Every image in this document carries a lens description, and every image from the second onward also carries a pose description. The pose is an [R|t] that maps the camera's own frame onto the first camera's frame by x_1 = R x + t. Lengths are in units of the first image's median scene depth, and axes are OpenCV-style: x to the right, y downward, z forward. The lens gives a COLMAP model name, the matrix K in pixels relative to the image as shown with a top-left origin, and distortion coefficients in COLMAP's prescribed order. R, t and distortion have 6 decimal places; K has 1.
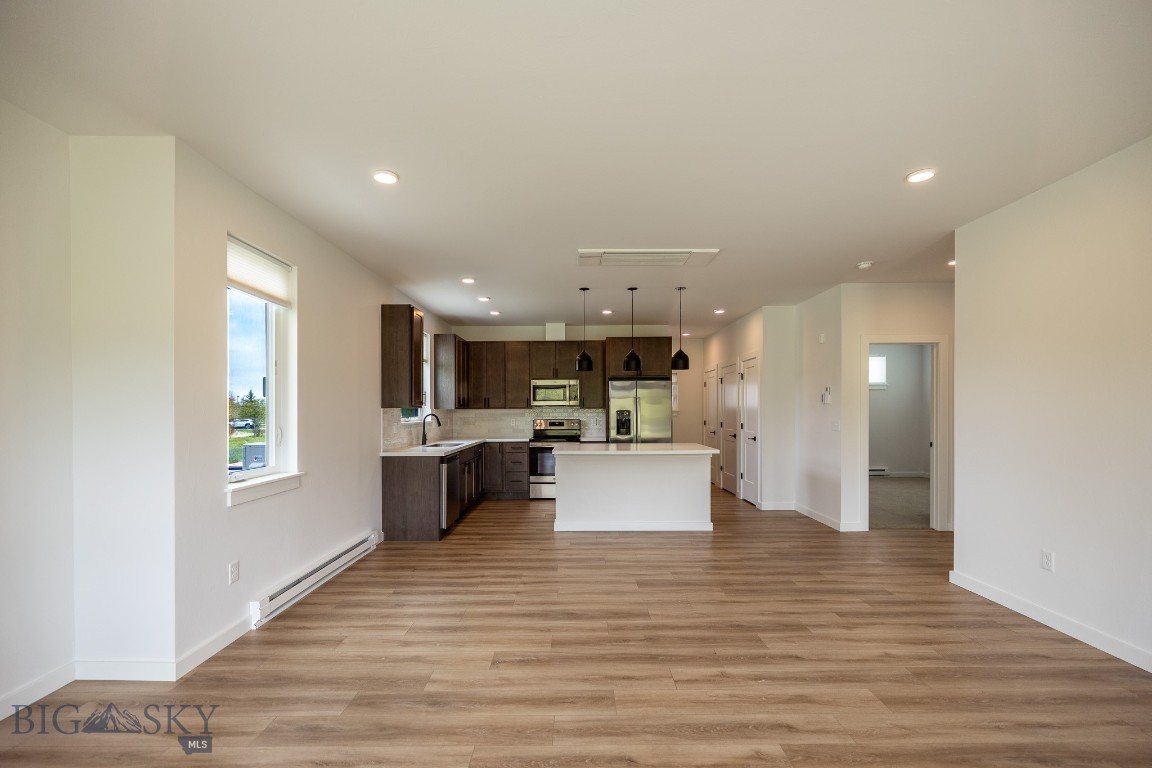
lens RADIAL K [[498.8, 0, 575.5], [0, 498.8, 411.6], [0, 0, 1]] dist [-0.001703, -0.000156]
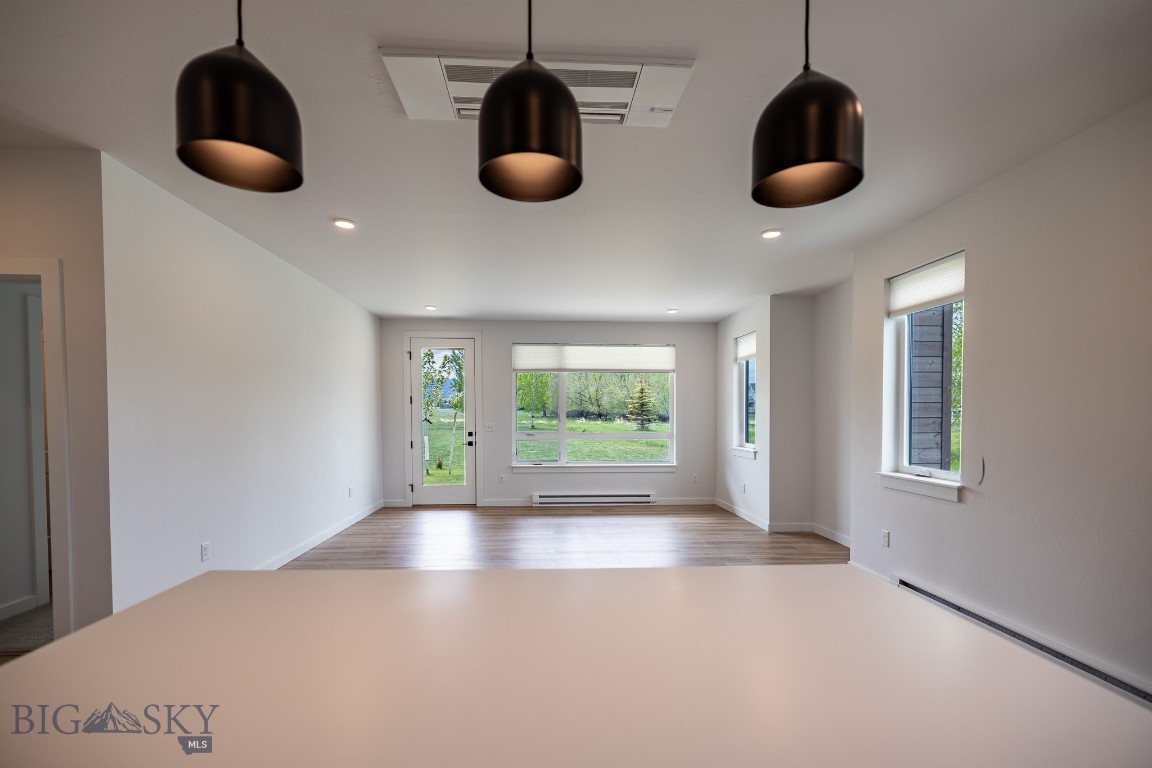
lens RADIAL K [[508.0, 0, 563.5], [0, 508.0, 425.3], [0, 0, 1]] dist [0.002193, 0.000205]
pose [[-0.998894, 0.004150, -0.046835, 0.086838], [0.002969, 0.999676, 0.025262, -0.004155], [0.046924, 0.025095, -0.998583, 0.914483]]
